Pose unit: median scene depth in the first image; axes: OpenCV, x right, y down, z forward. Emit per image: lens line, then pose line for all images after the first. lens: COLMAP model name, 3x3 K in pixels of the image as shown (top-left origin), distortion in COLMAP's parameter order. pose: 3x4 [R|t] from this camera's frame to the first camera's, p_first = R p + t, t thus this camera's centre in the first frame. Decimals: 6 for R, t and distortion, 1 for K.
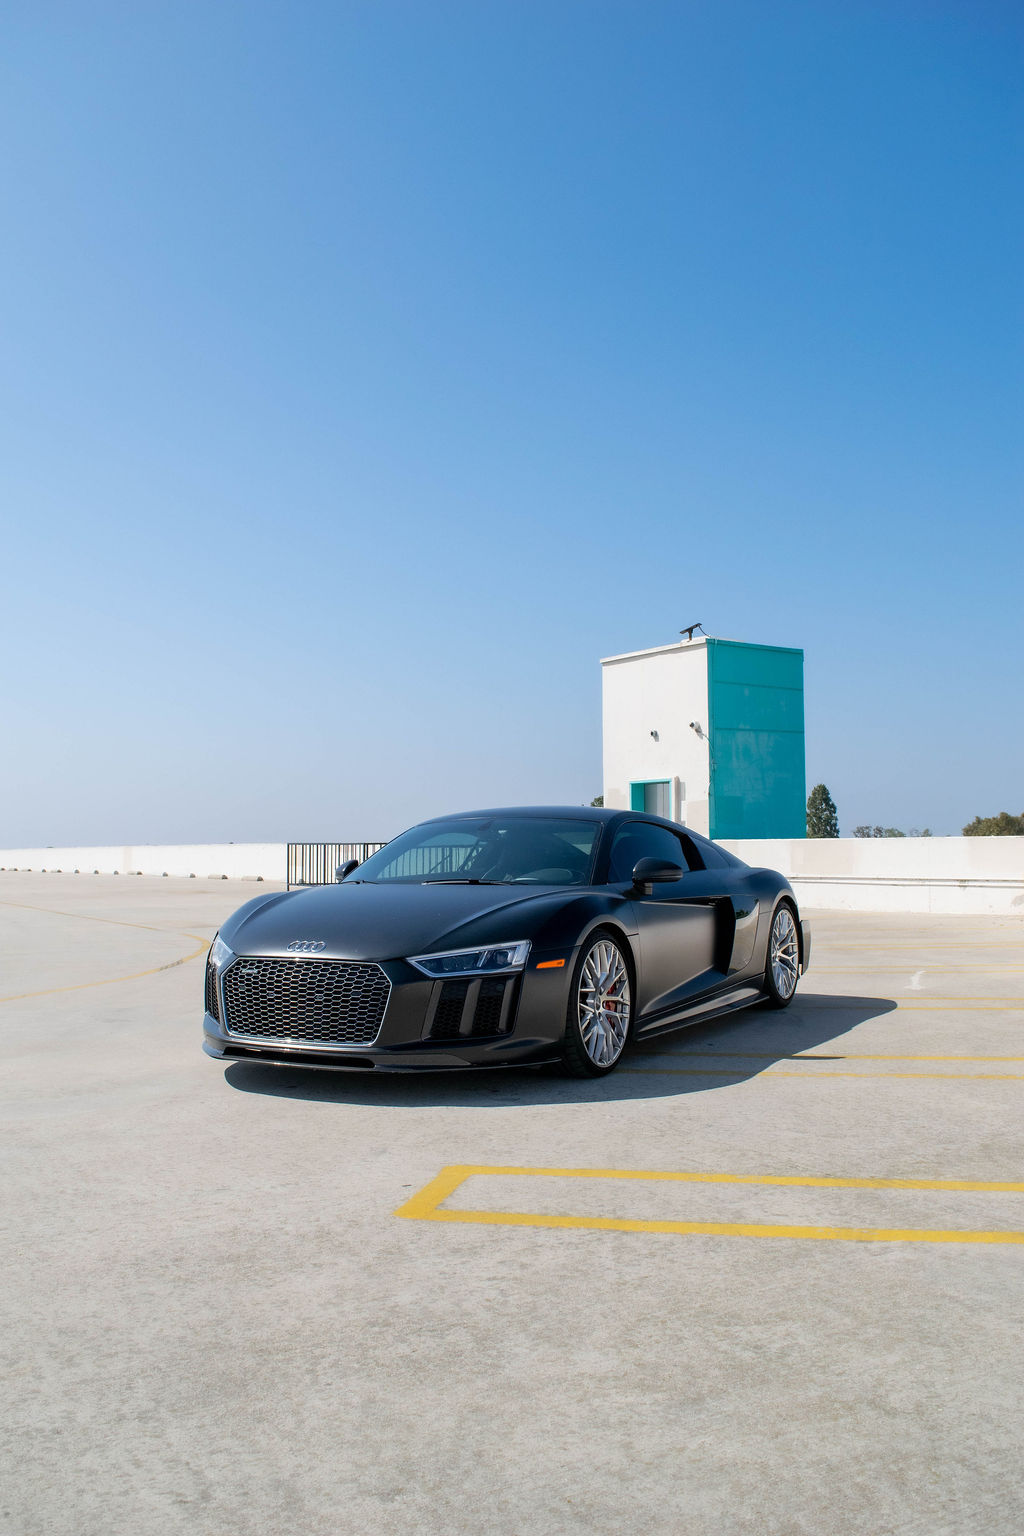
lens RADIAL K [[1305.2, 0, 503.7], [0, 1305.2, 770.3], [0, 0, 1]] dist [-0.085429, 0.007226]
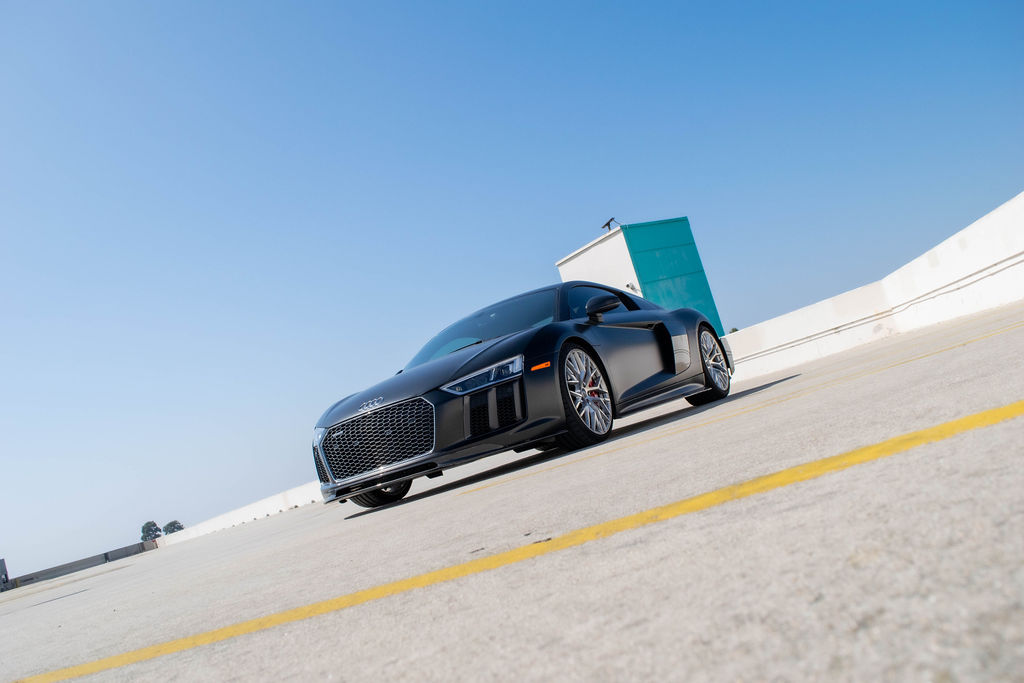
lens RADIAL K [[894.4, 0, 512.0], [0, 894.4, 341.5], [0, 0, 1]] dist [-0.080901, 0.002817]
pose [[0.960571, -0.278034, 0.000453, 0.012767], [0.277729, 0.959437, -0.048449, 0.155252], [0.013035, 0.046665, 0.998826, 0.032631]]
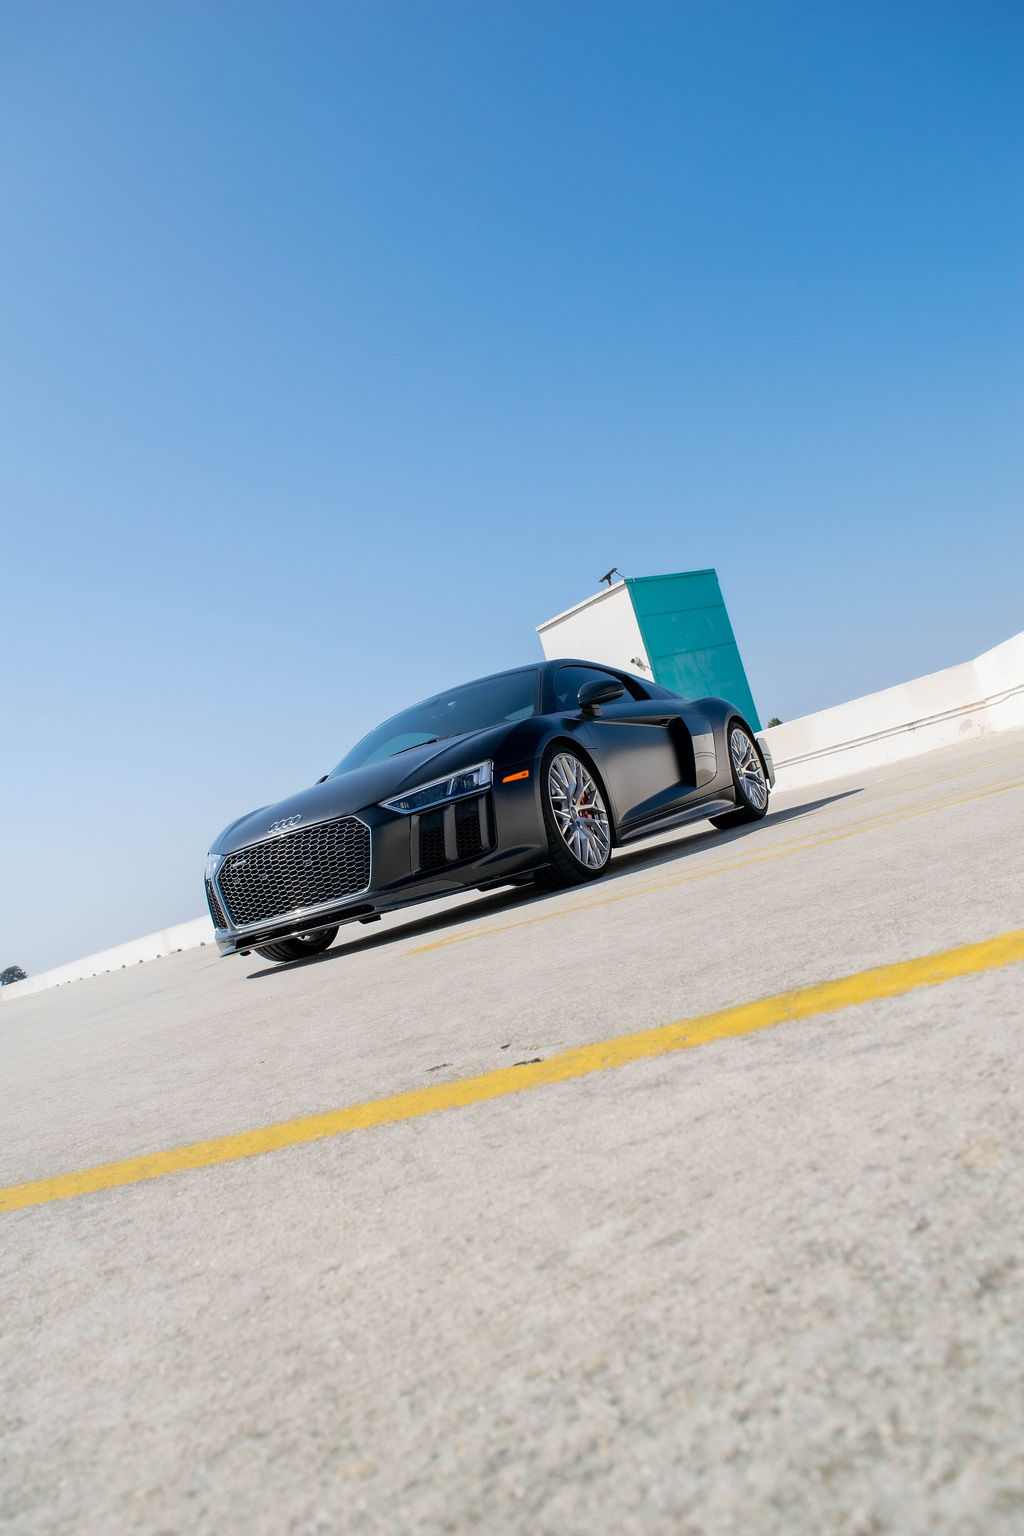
lens RADIAL K [[1208.1, 0, 507.3], [0, 1208.1, 774.4], [0, 0, 1]] dist [-0.091264, 0.012398]
pose [[0.964872, -0.262154, 0.017254, 0.012789], [0.262296, 0.964965, -0.006506, 0.145950], [-0.014944, 0.010803, 0.999830, 0.034749]]
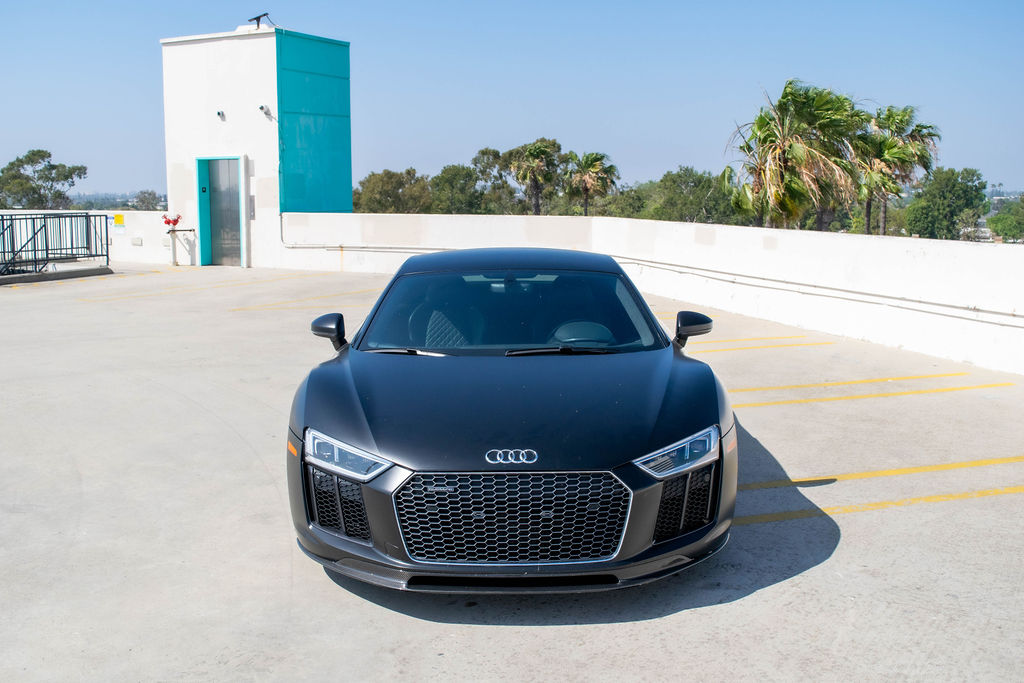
lens RADIAL K [[1076.9, 0, 512.0], [0, 1076.9, 341.5], [0, 0, 1]] dist [-0.075275, -0.006562]
pose [[0.875231, -0.061641, 0.479762, -0.479687], [-0.033845, 0.981612, 0.187864, -0.074075], [-0.482521, -0.180662, 0.857050, 0.379465]]
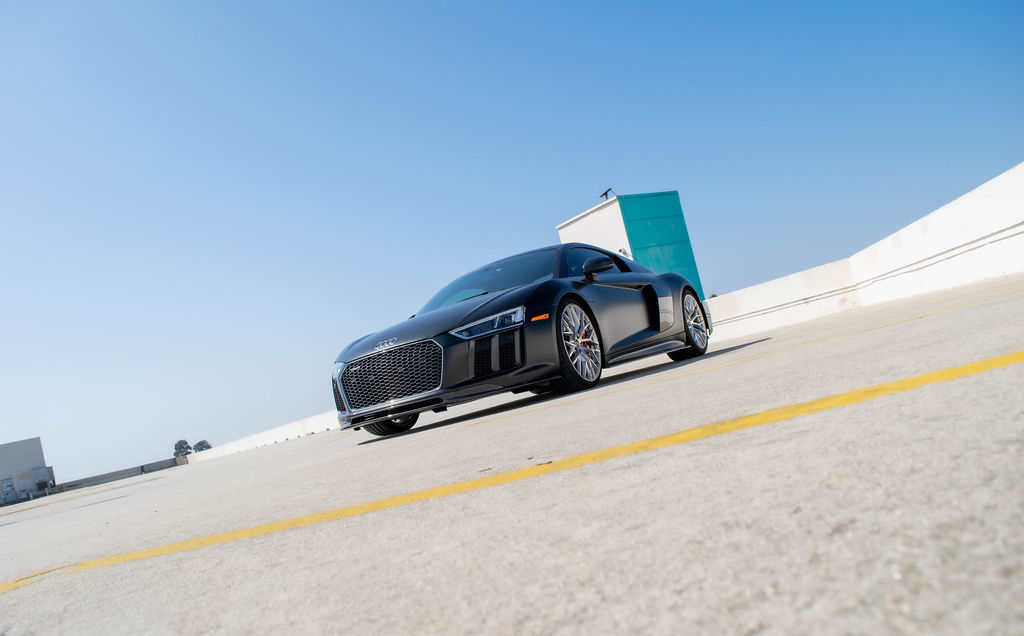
lens RADIAL K [[805.1, 0, 508.2], [0, 805.1, 336.4], [0, 0, 1]] dist [-0.089619, 0.002702]
pose [[0.973757, -0.227001, -0.016383, 0.009158], [0.227022, 0.973889, -0.000573, 0.156724], [0.016085, -0.003161, 0.999866, 0.030256]]
